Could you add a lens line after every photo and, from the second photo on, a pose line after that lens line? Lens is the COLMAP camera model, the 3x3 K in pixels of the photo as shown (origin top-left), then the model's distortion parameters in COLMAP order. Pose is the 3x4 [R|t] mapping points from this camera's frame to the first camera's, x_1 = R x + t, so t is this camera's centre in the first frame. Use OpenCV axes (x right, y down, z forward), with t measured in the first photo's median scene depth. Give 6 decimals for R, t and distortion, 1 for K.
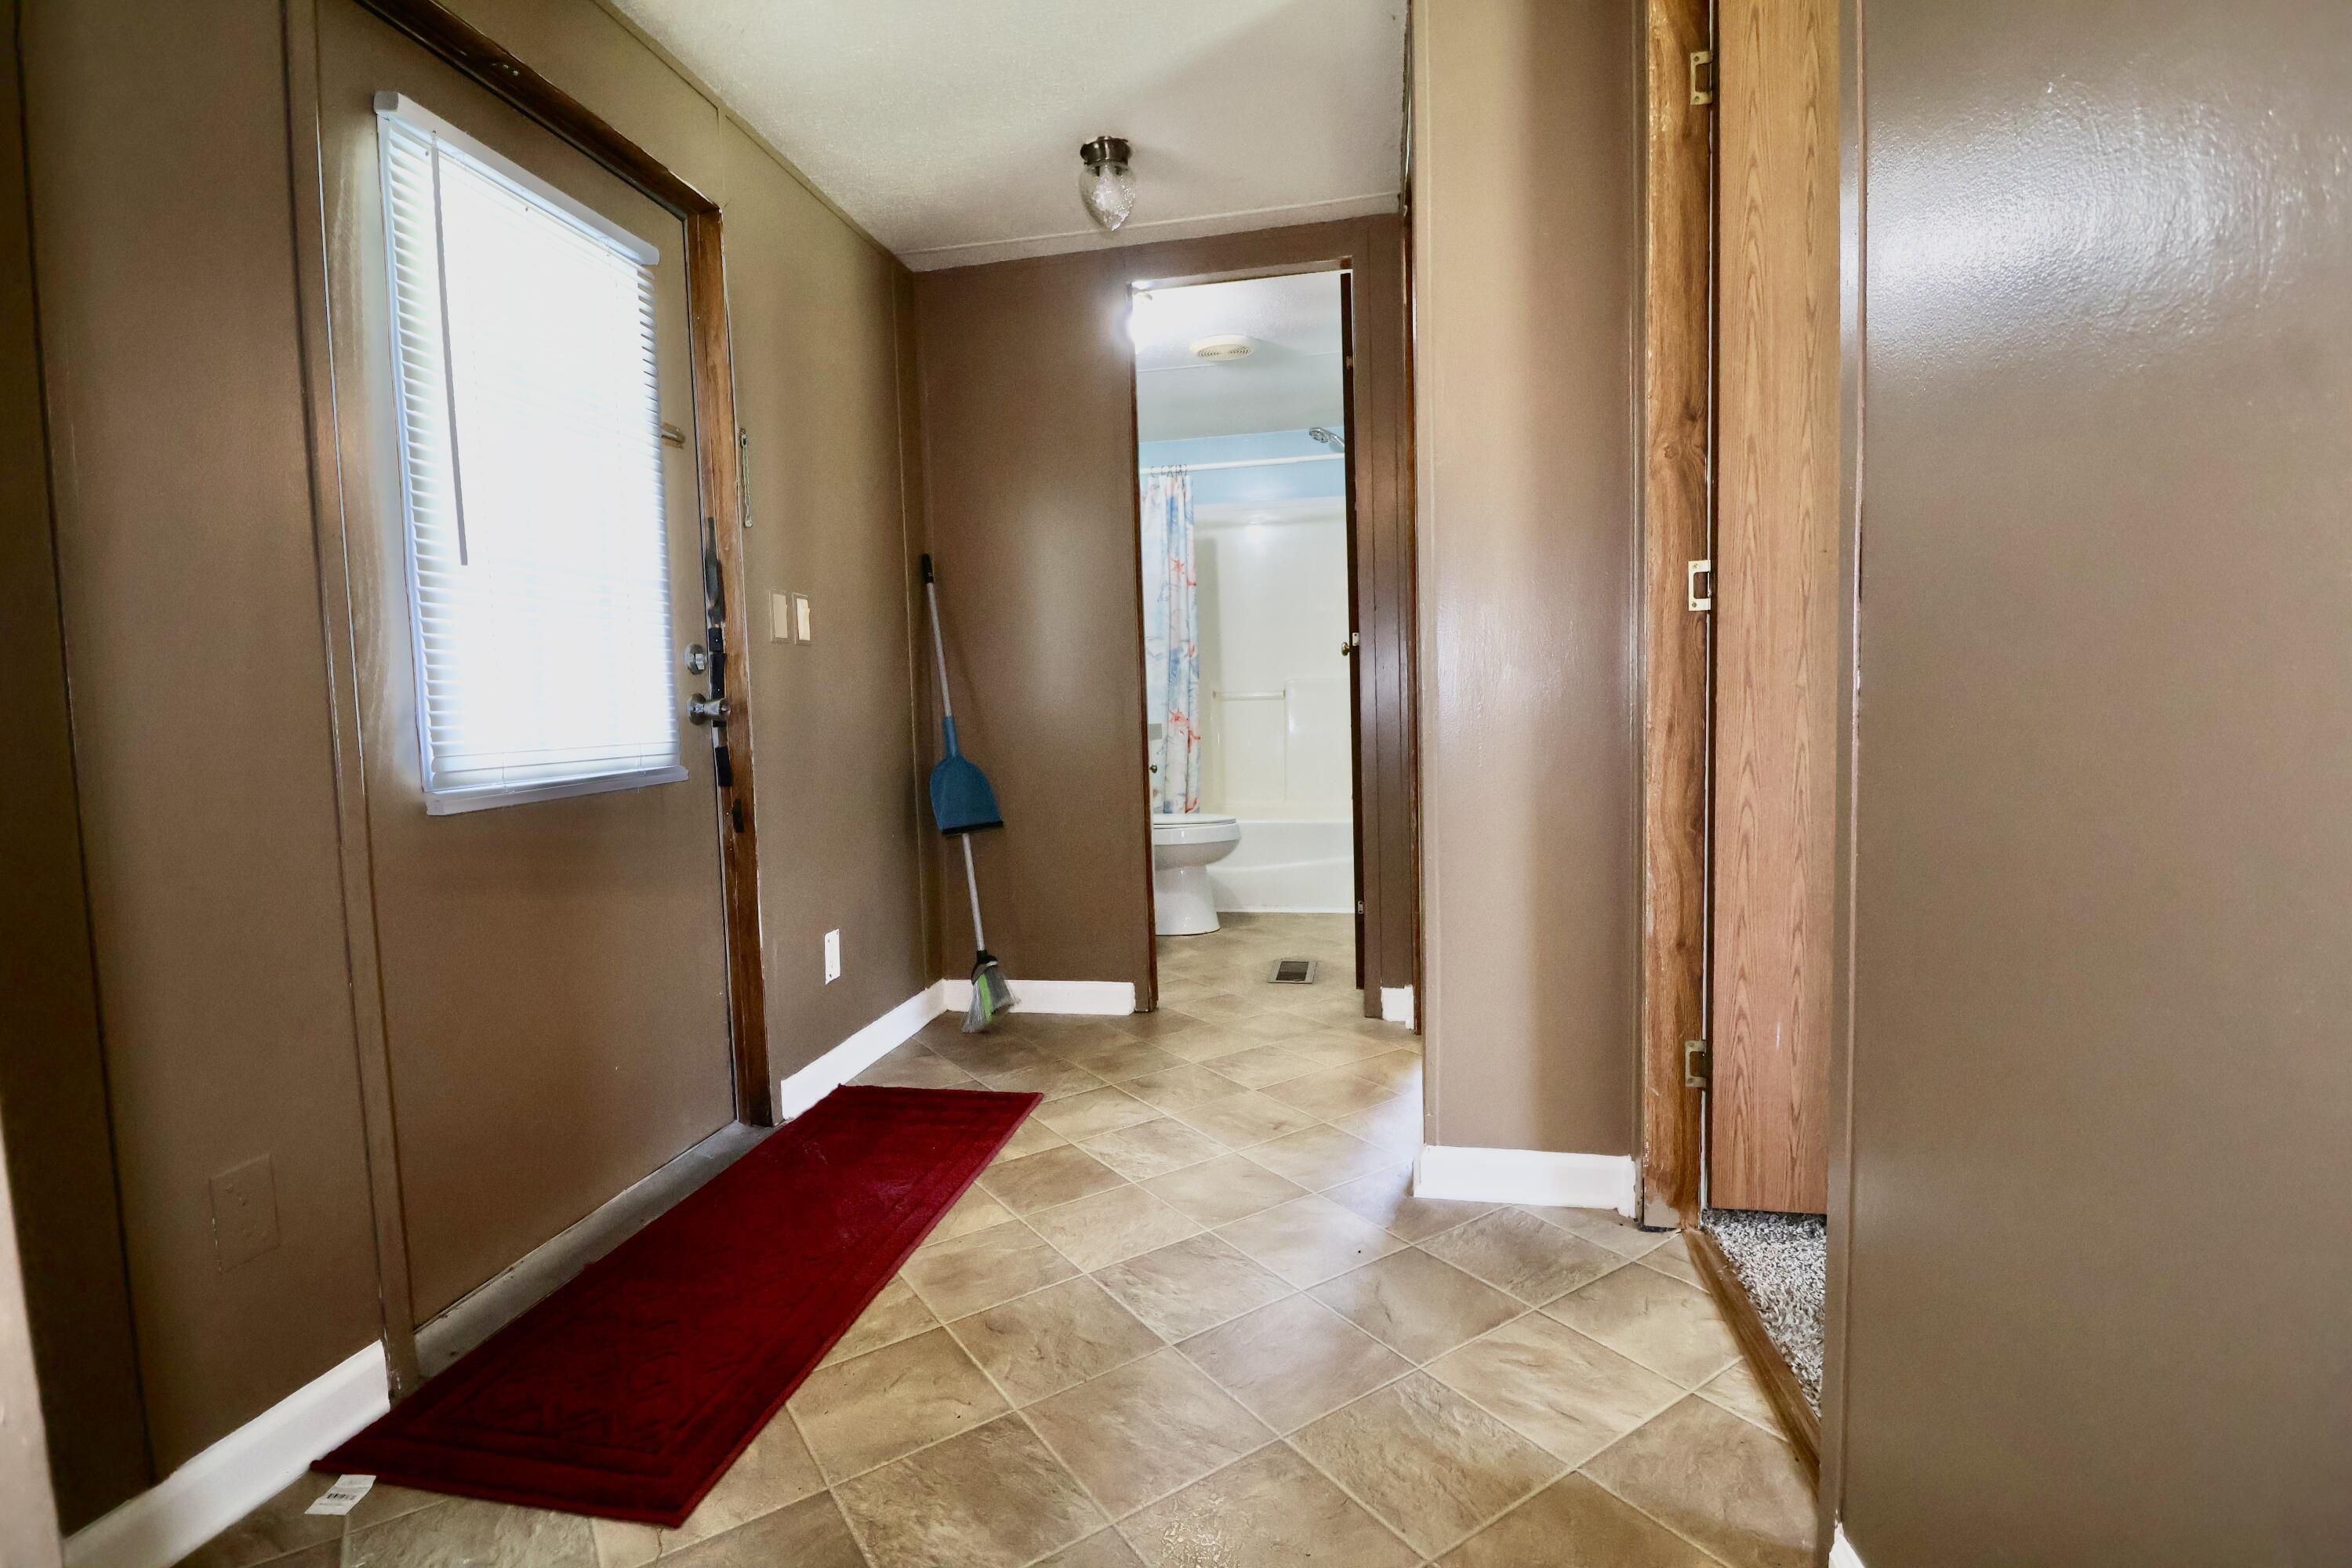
lens RADIAL K [[1084.3, 0, 1159.3], [0, 1084.3, 783.5], [0, 0, 1]] dist [-0.001750, -0.012029]
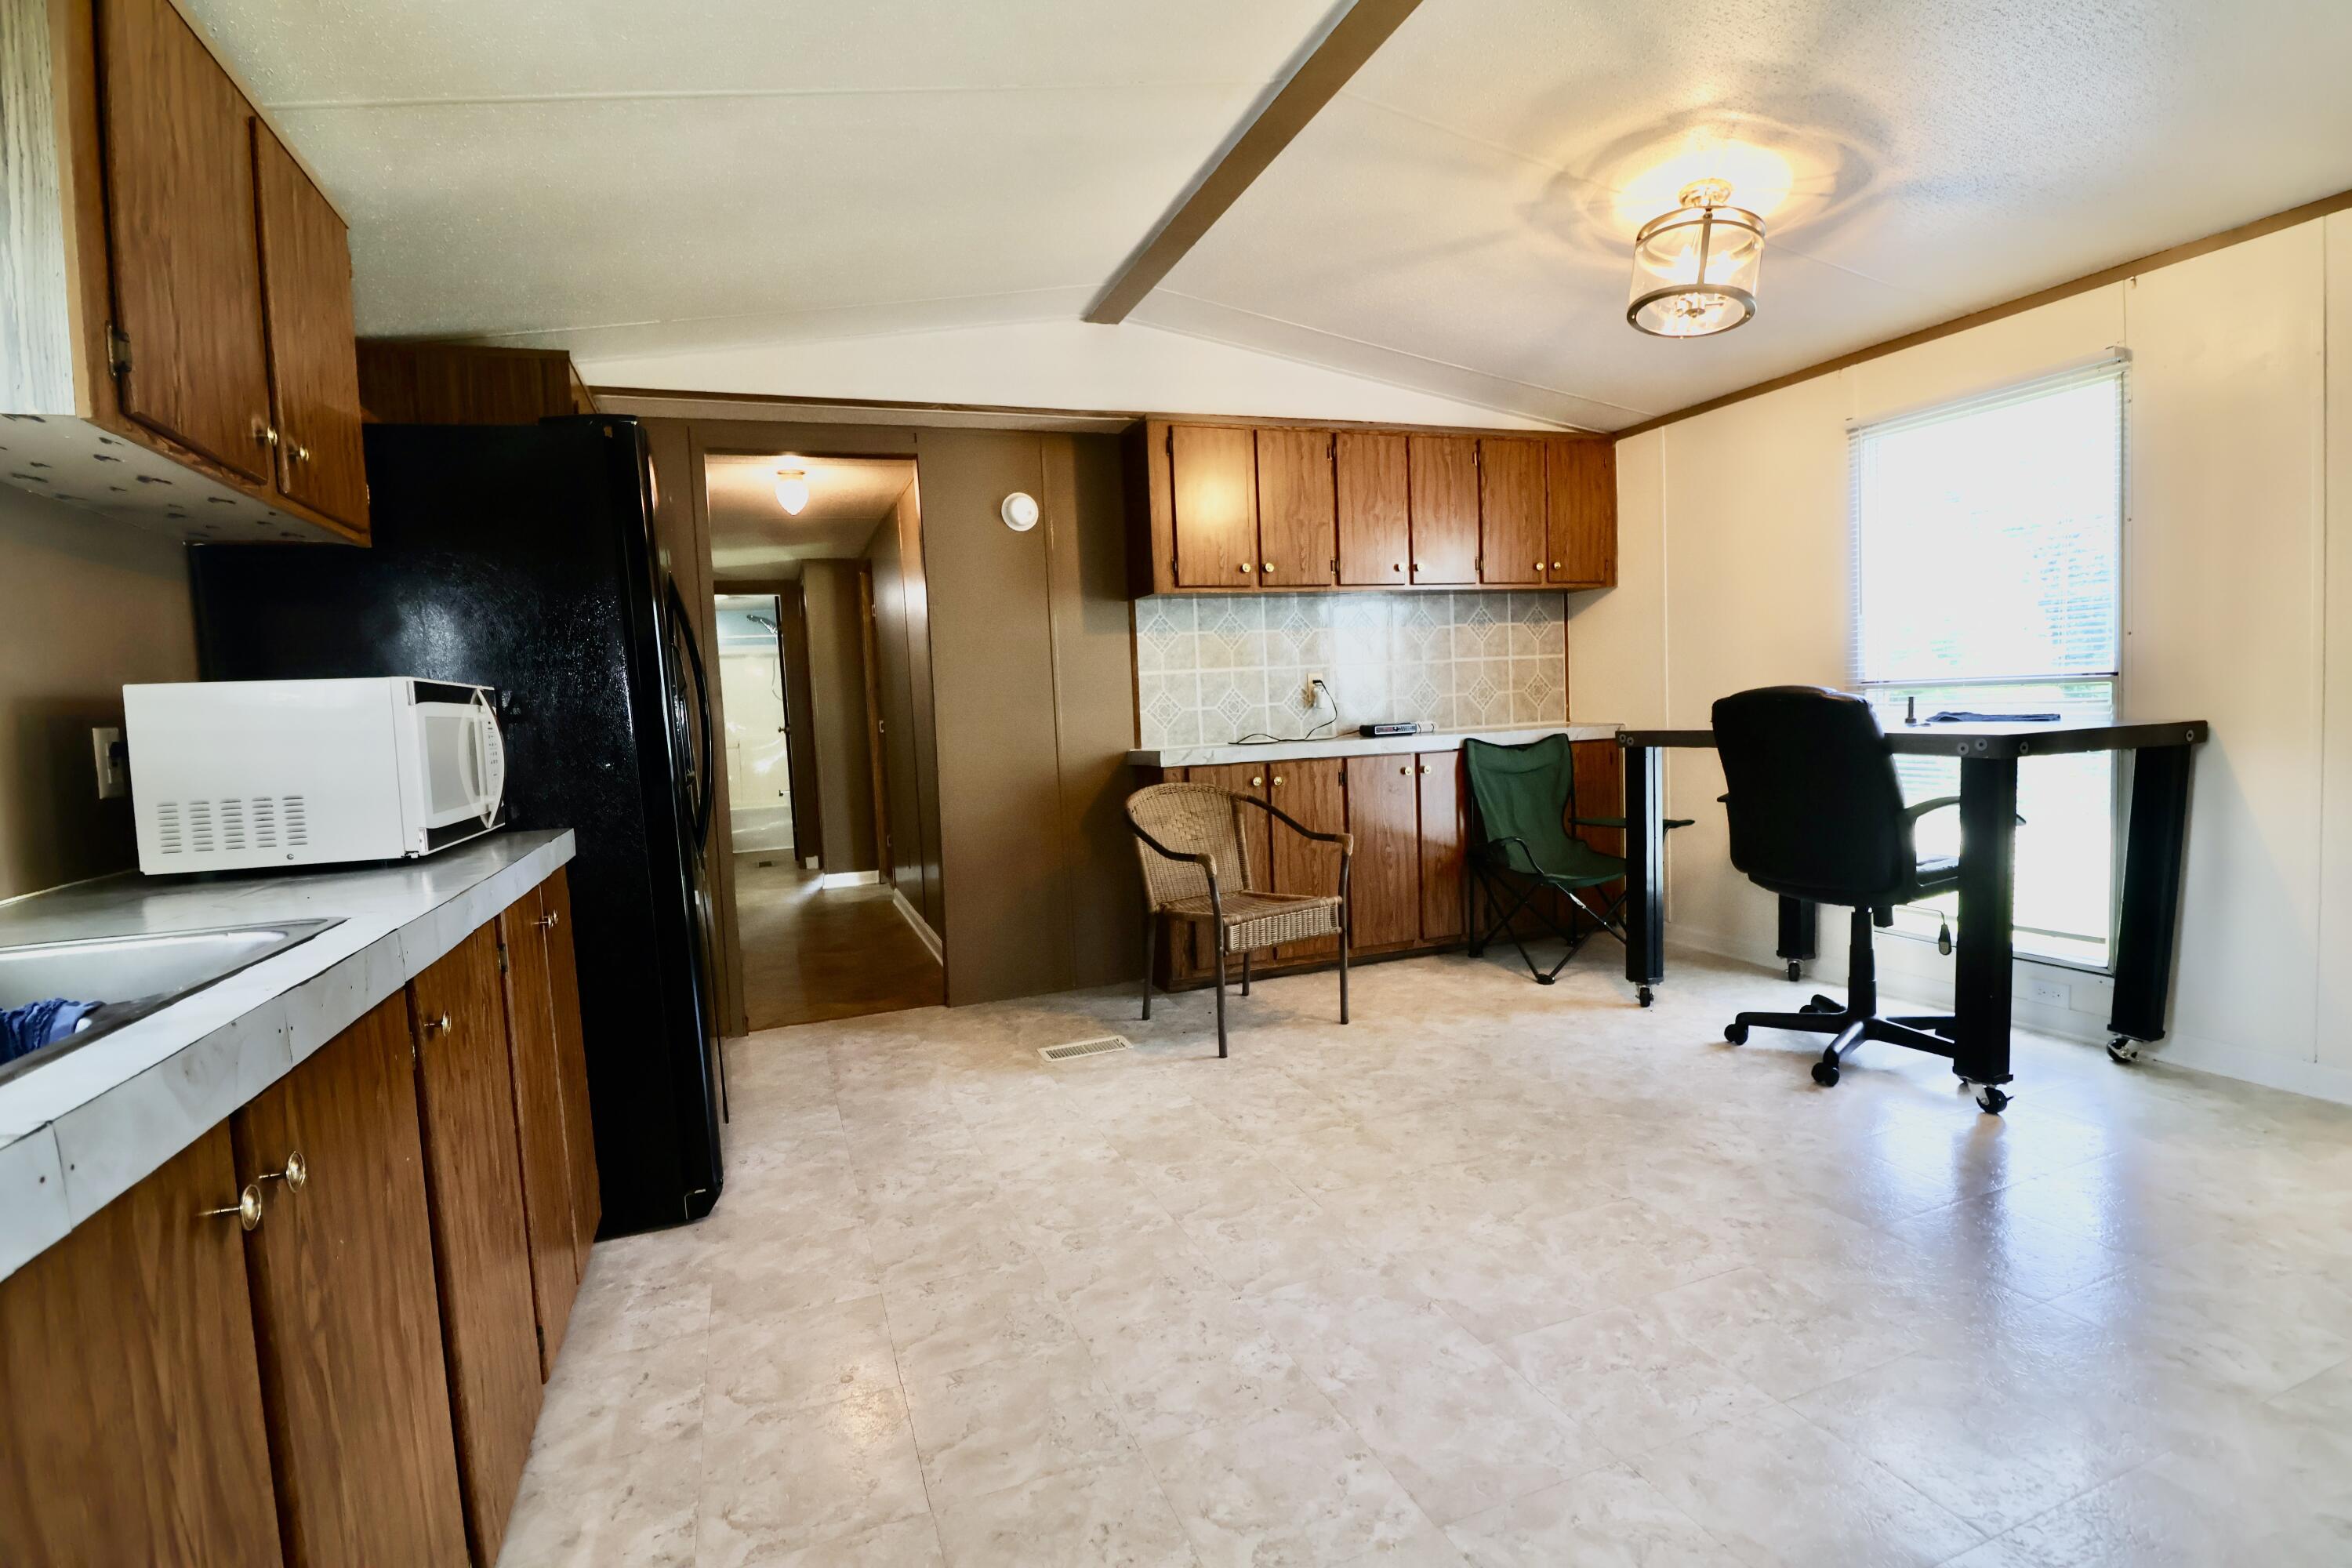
lens RADIAL K [[1084.4, 0, 1153.8], [0, 1084.4, 777.9], [0, 0, 1]] dist [-0.000128, -0.014602]
pose [[0.851940, -0.050057, 0.521241, -0.792536], [0.064513, 0.997871, -0.009612, 0.129140], [-0.519650, 0.041816, 0.853355, -3.070168]]
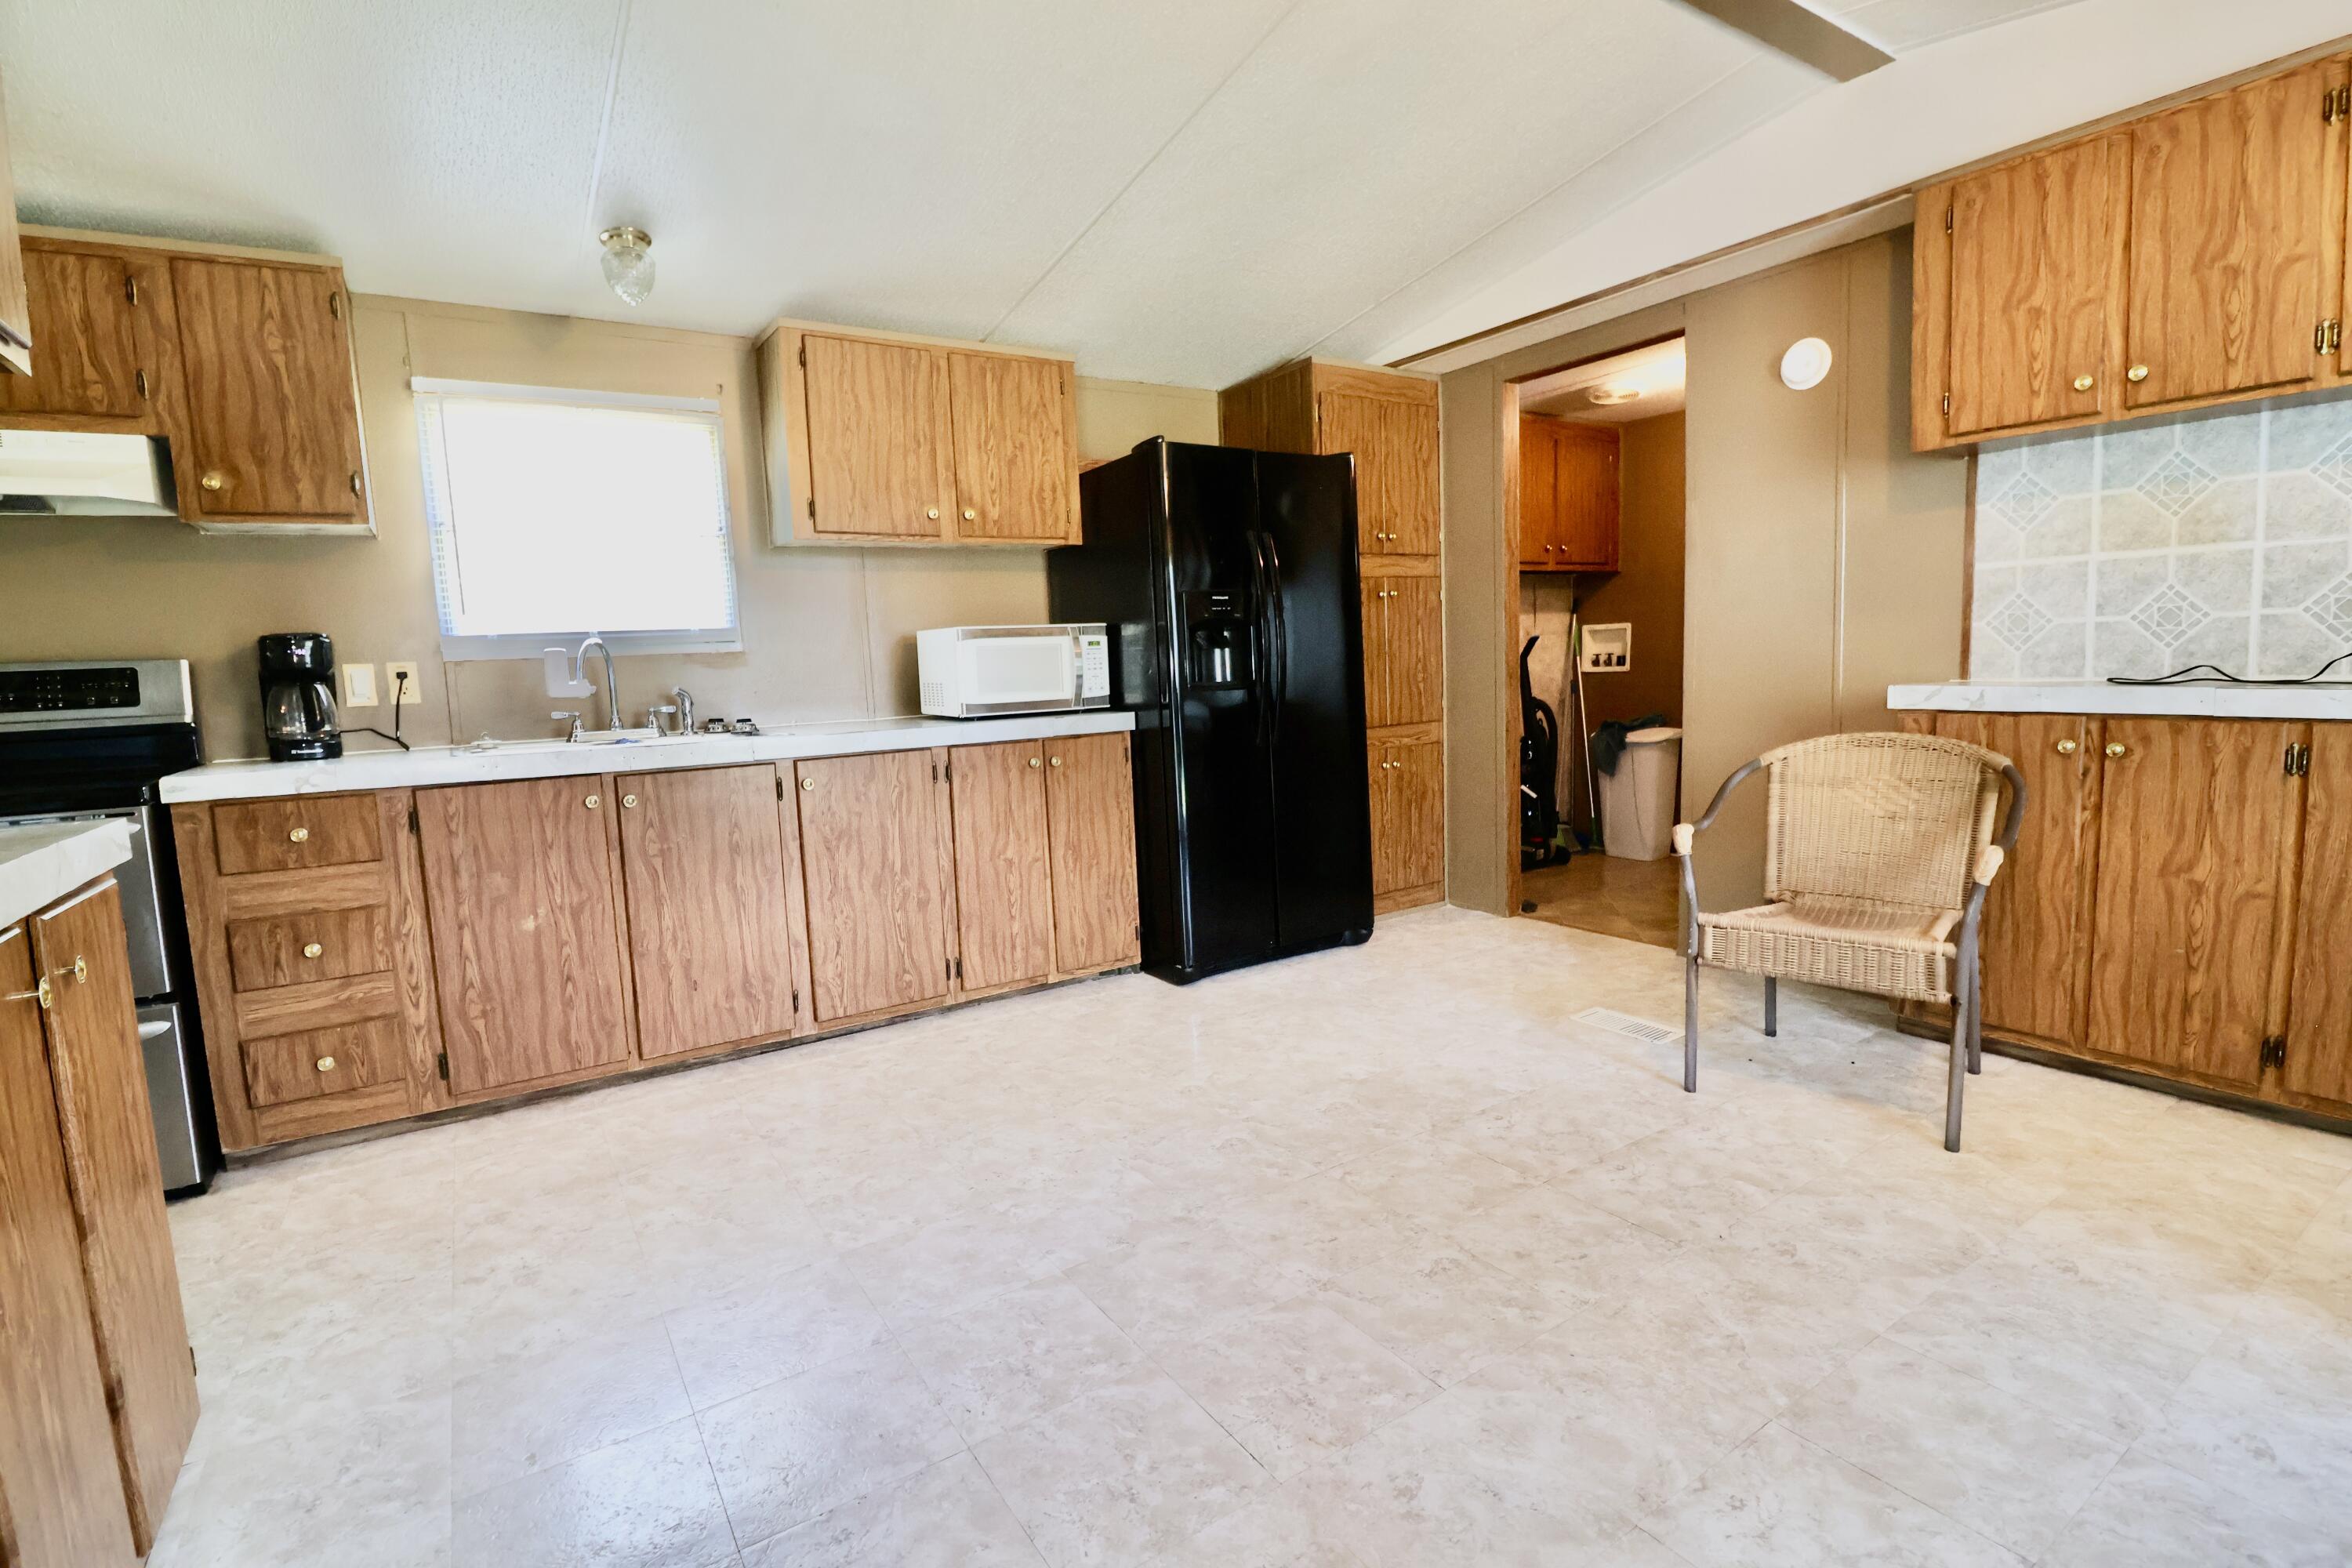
lens RADIAL K [[1081.7, 0, 1149.0], [0, 1081.7, 778.8], [0, 0, 1]] dist [-0.001134, -0.013886]
pose [[0.693633, 0.075751, -0.716335, 0.790590], [-0.029221, 0.996596, 0.077093, 0.098443], [0.719736, -0.032542, 0.693485, -3.005558]]
